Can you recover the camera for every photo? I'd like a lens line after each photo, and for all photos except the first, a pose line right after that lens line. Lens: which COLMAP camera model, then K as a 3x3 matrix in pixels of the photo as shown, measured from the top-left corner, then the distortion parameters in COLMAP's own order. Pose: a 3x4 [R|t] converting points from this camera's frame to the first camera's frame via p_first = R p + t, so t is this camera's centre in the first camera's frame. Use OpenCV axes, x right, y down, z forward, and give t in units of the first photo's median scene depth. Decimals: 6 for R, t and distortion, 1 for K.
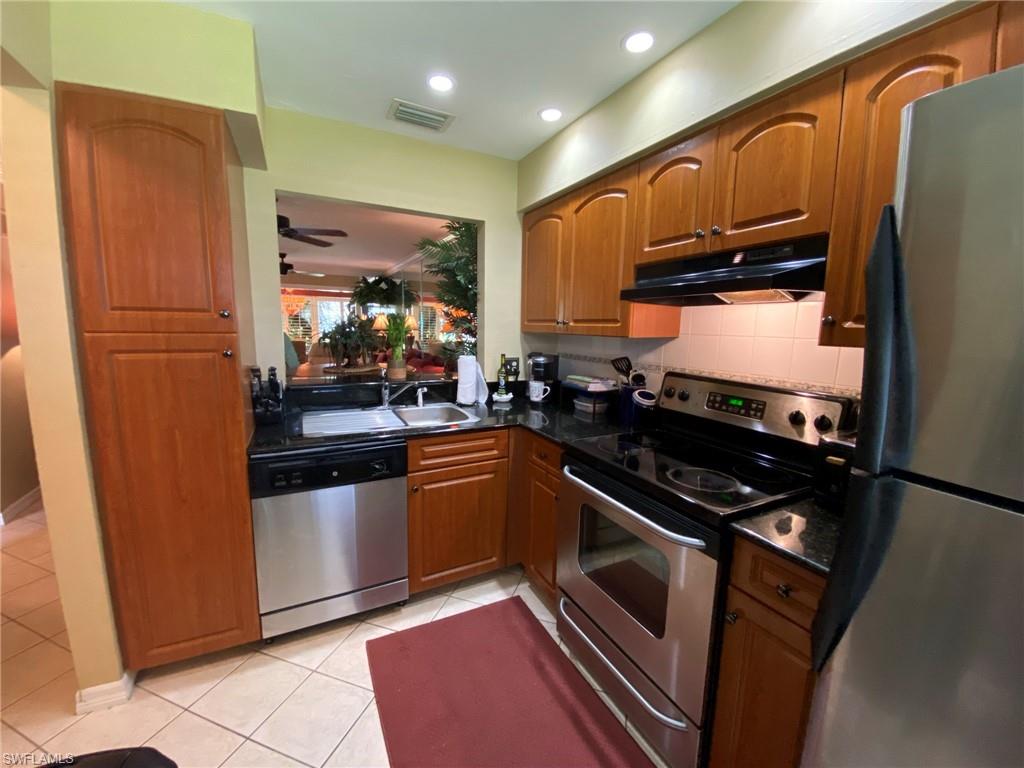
lens RADIAL K [[417.5, 0, 515.7], [0, 417.5, 388.0], [0, 0, 1]] dist [0.011356, -0.018842]
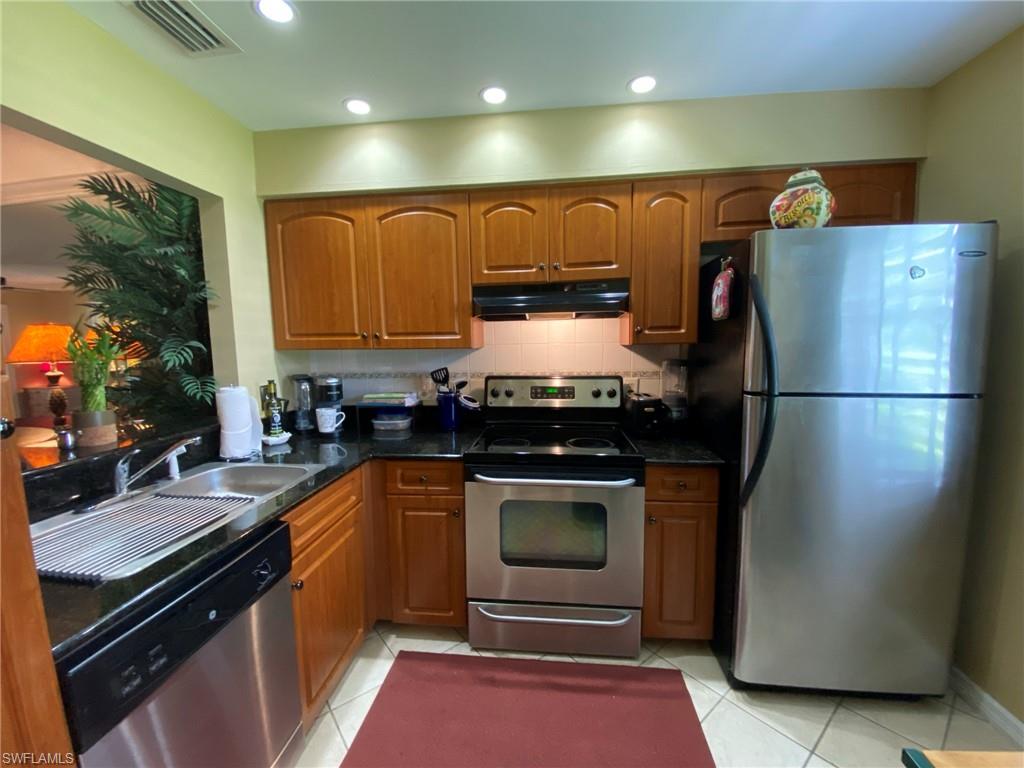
lens RADIAL K [[427.3, 0, 515.2], [0, 427.3, 386.1], [0, 0, 1]] dist [0.050922, -0.020384]
pose [[0.544049, -0.127283, 0.829343, -0.597480], [0.152962, 0.986909, 0.051122, -0.060834], [-0.824993, 0.099045, 0.556397, 0.272427]]
